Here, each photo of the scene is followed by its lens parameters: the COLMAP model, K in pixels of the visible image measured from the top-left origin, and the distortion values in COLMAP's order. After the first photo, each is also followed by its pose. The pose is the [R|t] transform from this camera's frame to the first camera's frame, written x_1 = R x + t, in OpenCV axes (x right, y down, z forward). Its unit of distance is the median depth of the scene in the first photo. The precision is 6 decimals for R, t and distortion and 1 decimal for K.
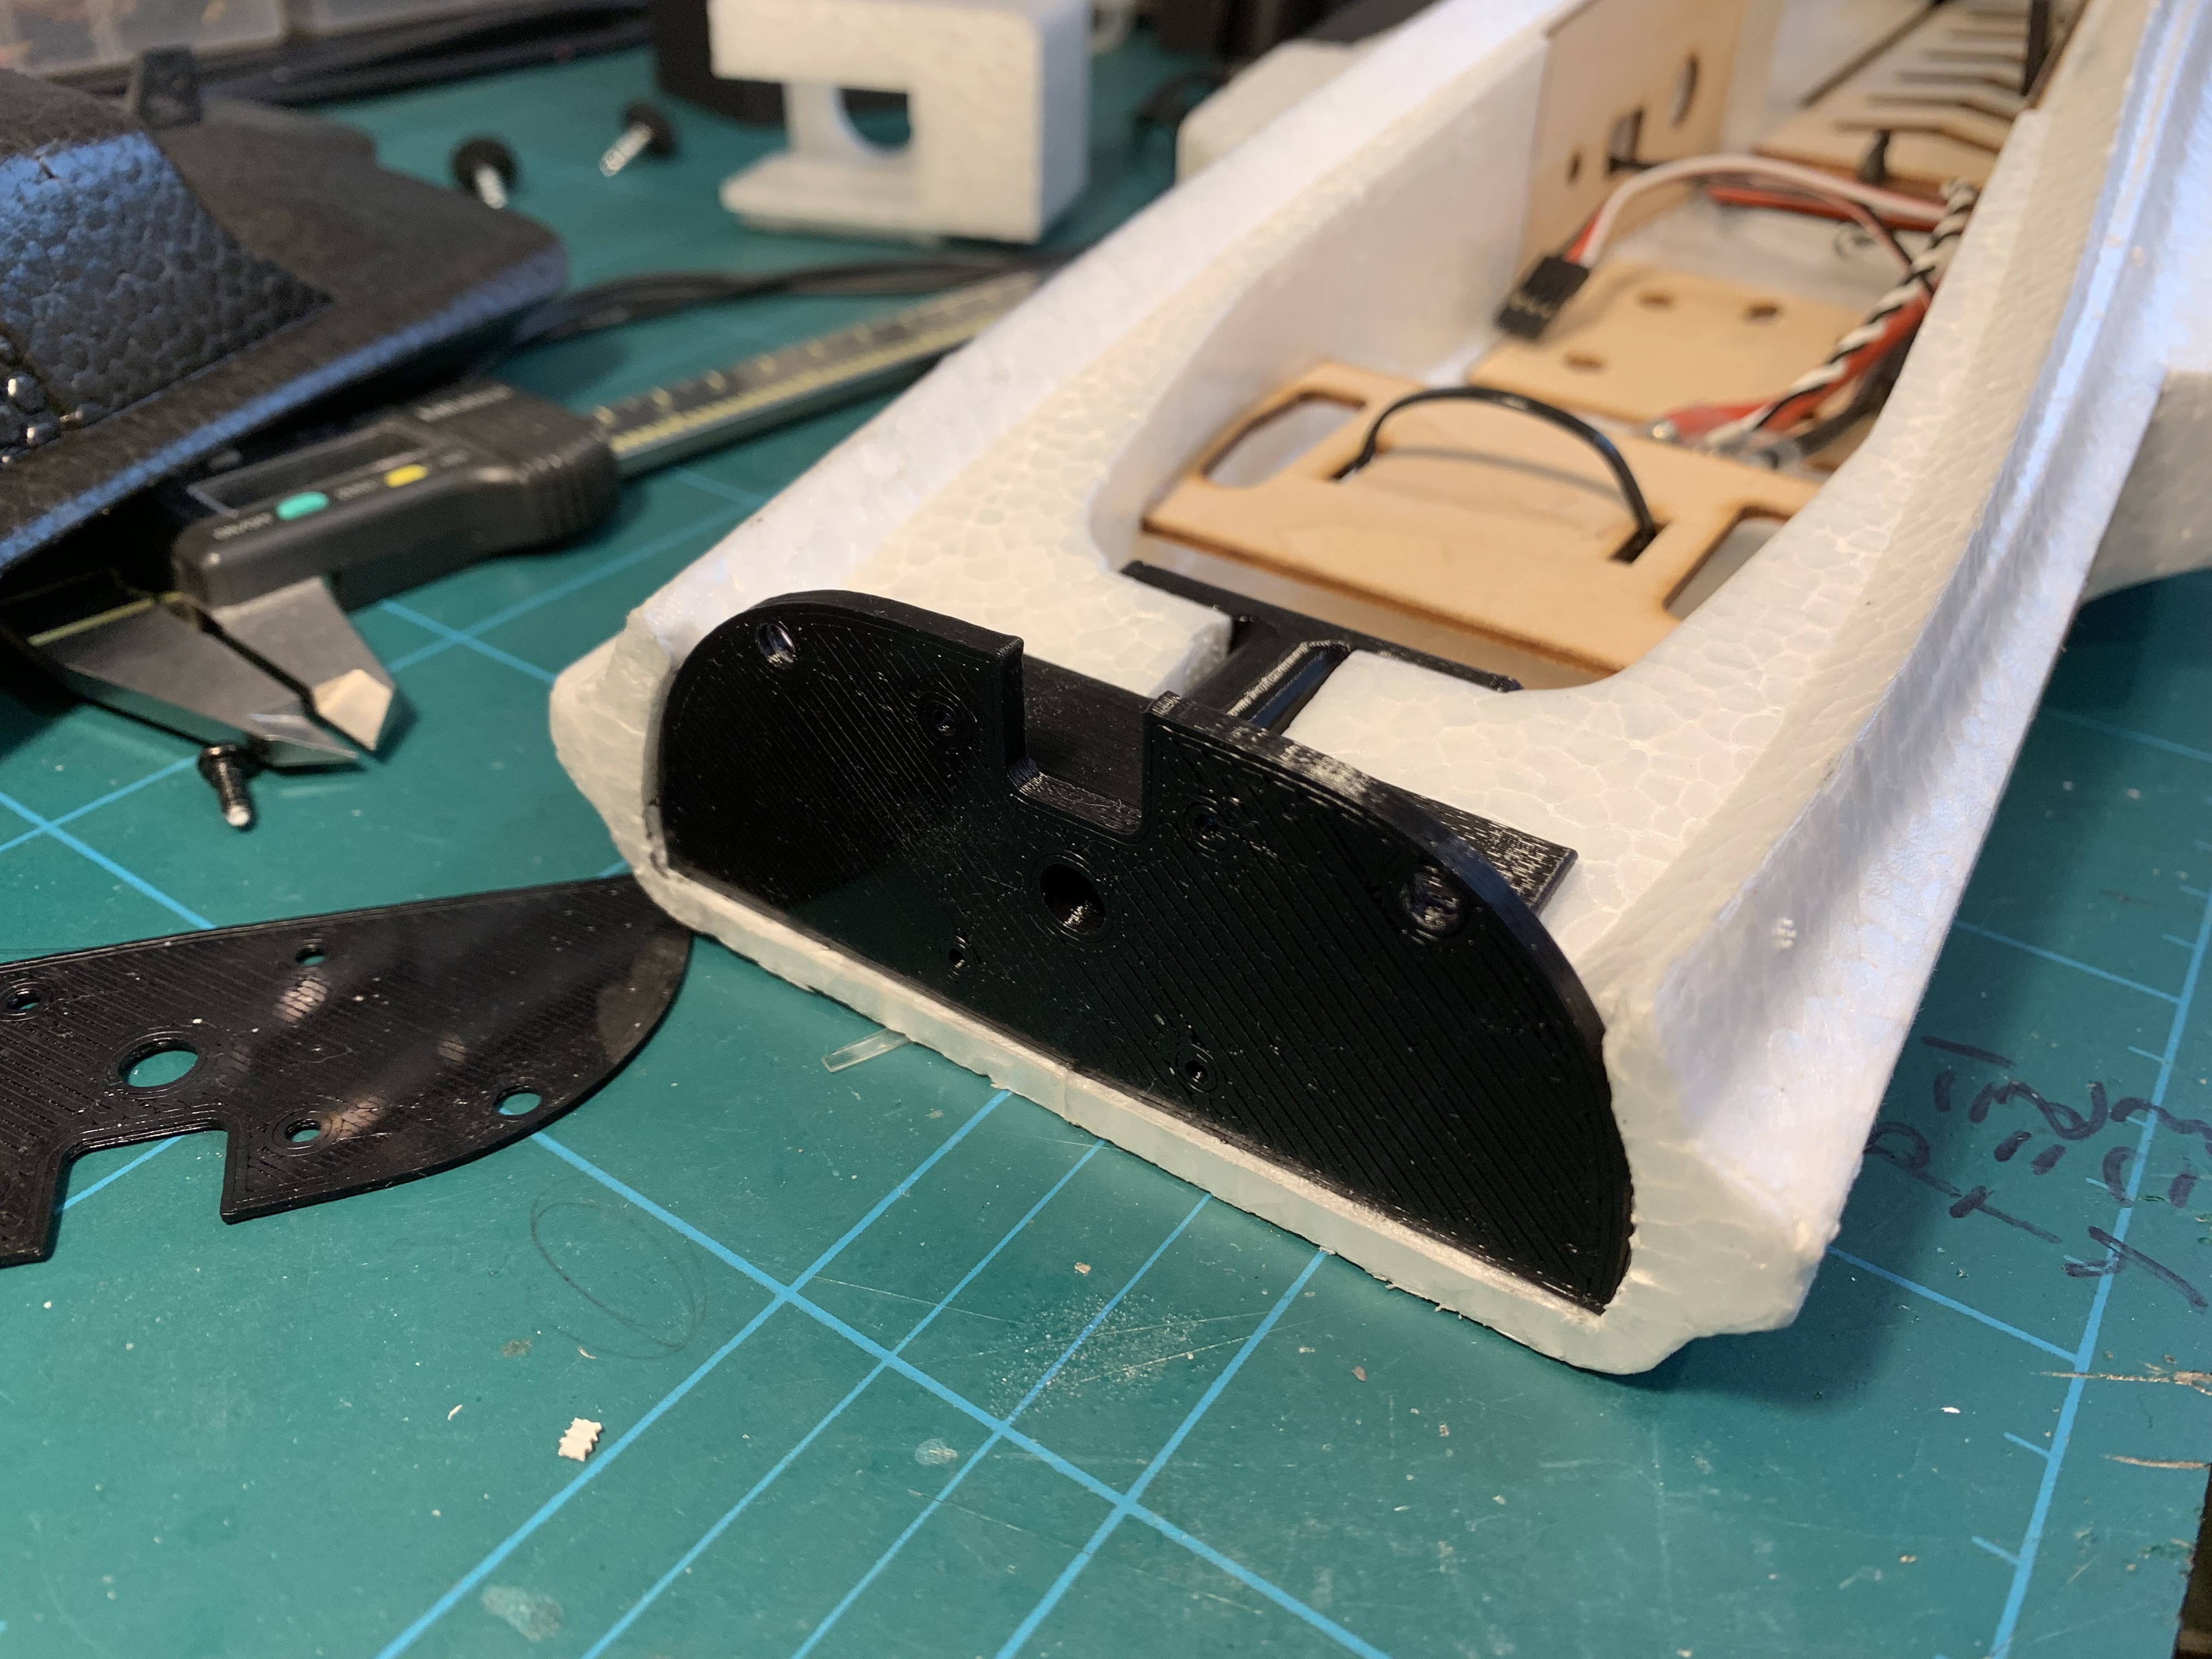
lens RADIAL K [[1683.4, 0, 1106.0], [0, 1683.4, 829.5], [0, 0, 1]] dist [-0.000419, -0.000475]
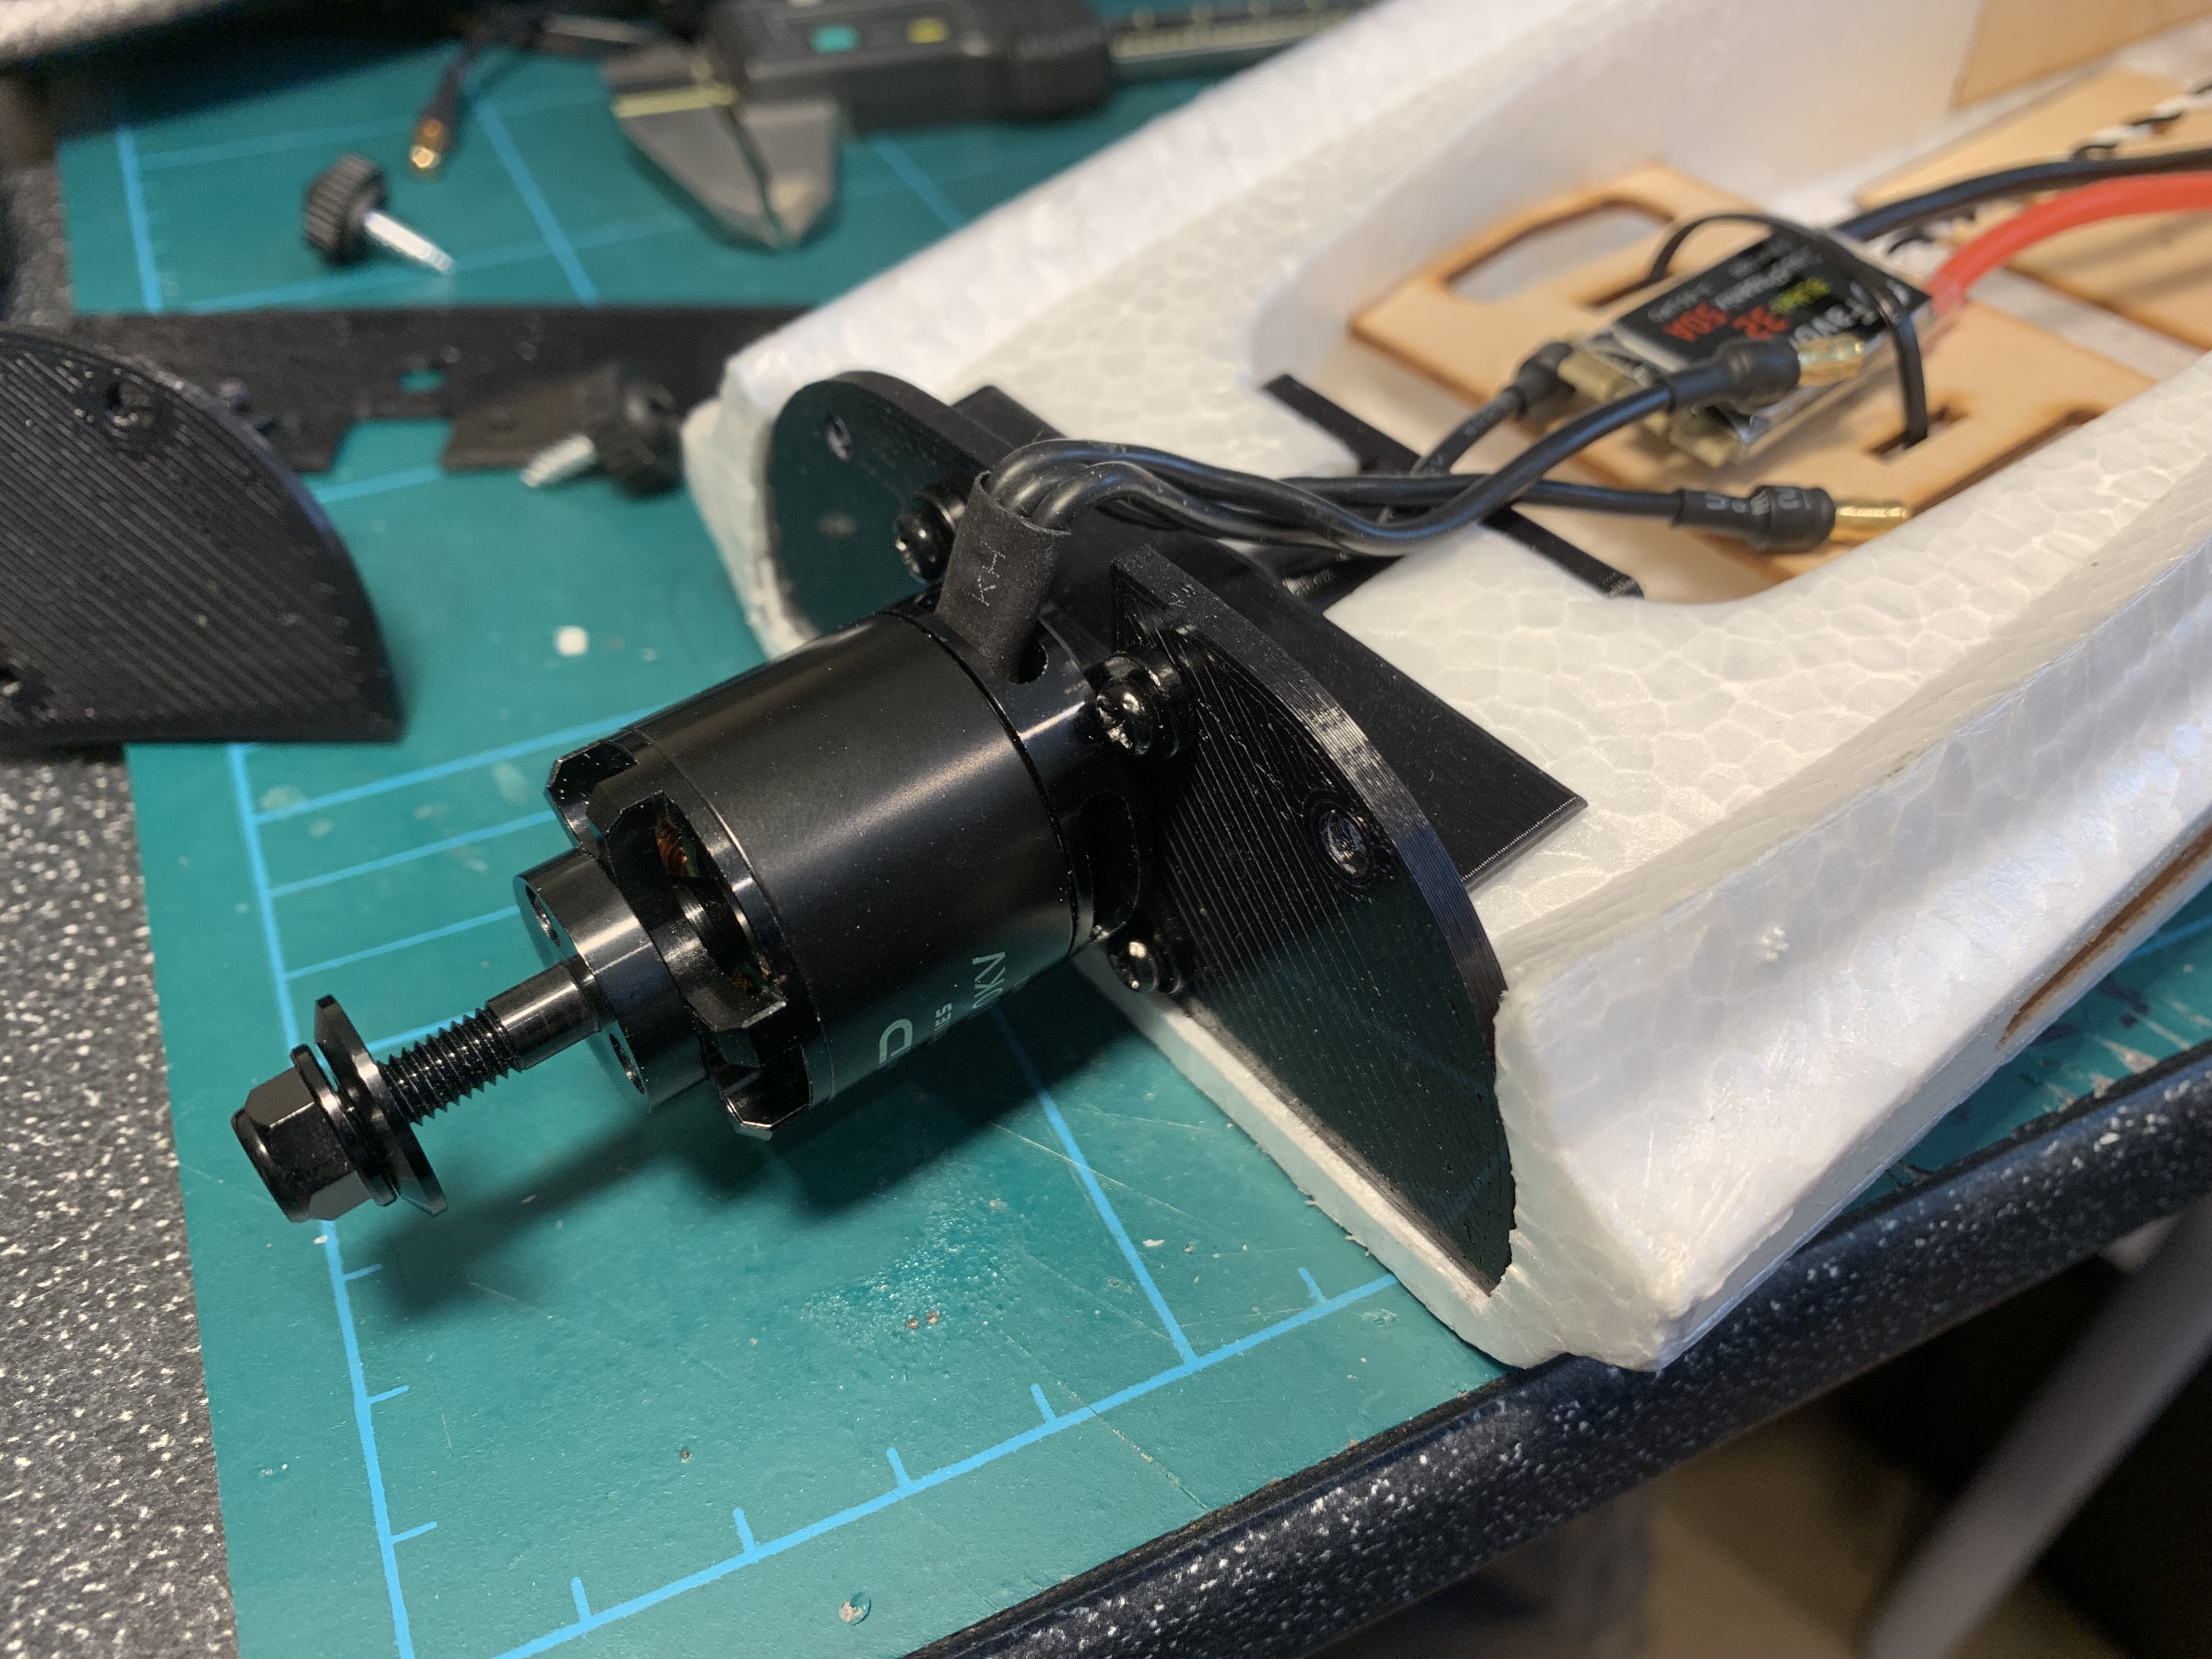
lens RADIAL K [[1708.6, 0, 1106.0], [0, 1708.6, 829.5], [0, 0, 1]] dist [-0.000418, -0.002264]
pose [[0.954762, 0.202310, -0.217947, 0.231914], [-0.169778, 0.972564, 0.159040, -0.068426], [0.244143, -0.114843, 0.962915, 0.076954]]
